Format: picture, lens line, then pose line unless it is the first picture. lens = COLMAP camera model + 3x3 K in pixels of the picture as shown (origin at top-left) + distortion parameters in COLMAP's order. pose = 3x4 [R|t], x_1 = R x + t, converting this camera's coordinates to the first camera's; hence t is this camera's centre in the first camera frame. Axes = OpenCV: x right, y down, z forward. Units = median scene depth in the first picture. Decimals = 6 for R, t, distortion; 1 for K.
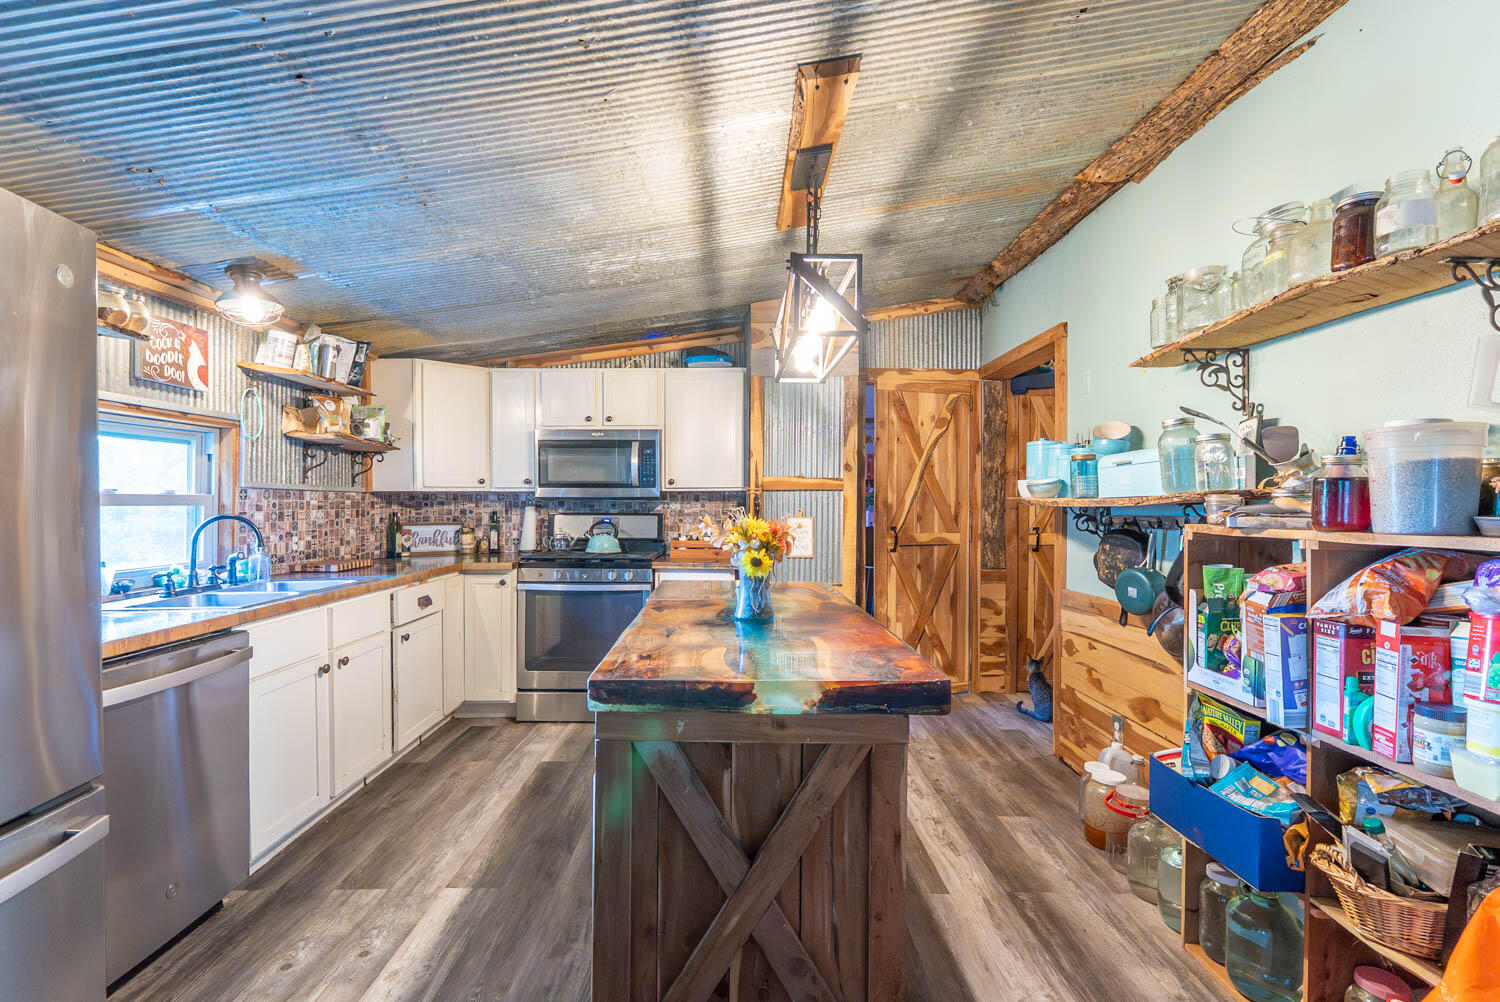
lens RADIAL K [[600.7, 0, 744.9], [0, 600.7, 505.2], [0, 0, 1]] dist [0.001359, -0.000475]
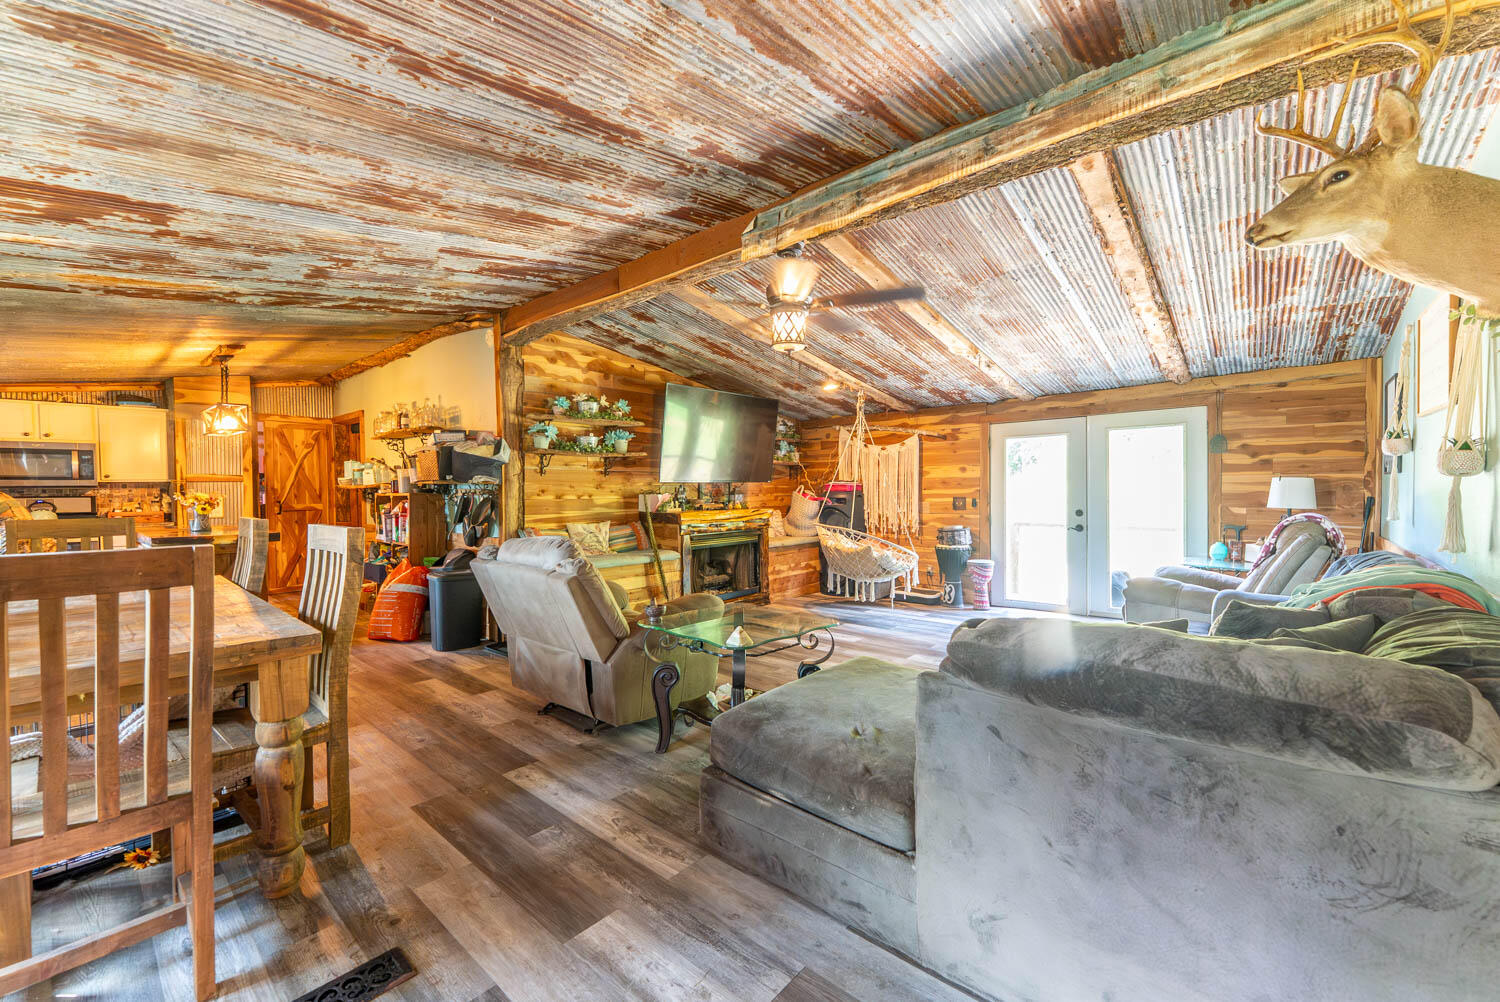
lens RADIAL K [[600.7, 0, 744.9], [0, 600.7, 505.2], [0, 0, 1]] dist [0.001359, -0.000475]
pose [[0.656103, -0.029111, 0.754110, -0.213183], [0.013364, 0.999547, 0.026958, 0.018190], [-0.754553, -0.007609, 0.656195, -1.330638]]
